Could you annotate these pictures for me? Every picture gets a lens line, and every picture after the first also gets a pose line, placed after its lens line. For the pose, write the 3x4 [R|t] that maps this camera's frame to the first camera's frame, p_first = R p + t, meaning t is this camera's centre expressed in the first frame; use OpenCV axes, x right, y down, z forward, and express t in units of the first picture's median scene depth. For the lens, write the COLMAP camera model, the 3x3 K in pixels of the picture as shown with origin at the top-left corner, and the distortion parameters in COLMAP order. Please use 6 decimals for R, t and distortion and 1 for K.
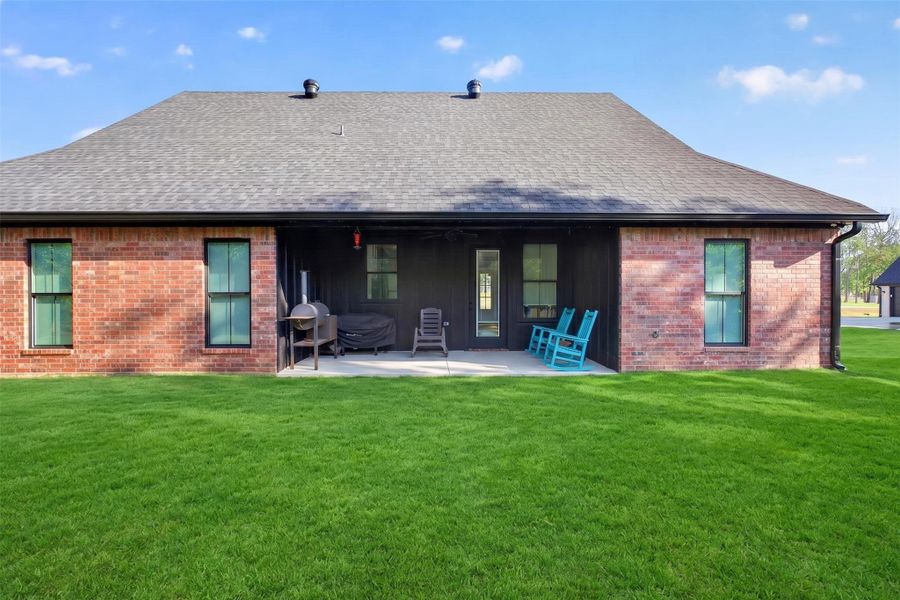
lens RADIAL K [[565.7, 0, 450.0], [0, 565.7, 305.5], [0, 0, 1]] dist [0.002214, 0.000096]
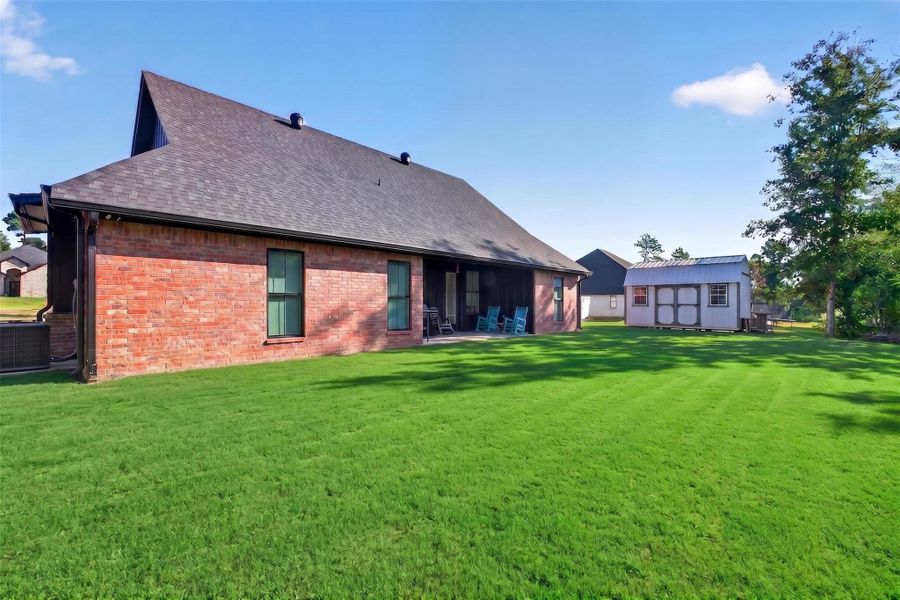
lens RADIAL K [[565.7, 0, 446.5], [0, 565.7, 303.1], [0, 0, 1]] dist [0.002214, 0.000096]
pose [[0.581042, 0.005411, 0.813856, -1.508680], [-0.003836, 0.999985, -0.003909, 0.002727], [-0.813865, -0.000851, 0.581054, -0.003522]]
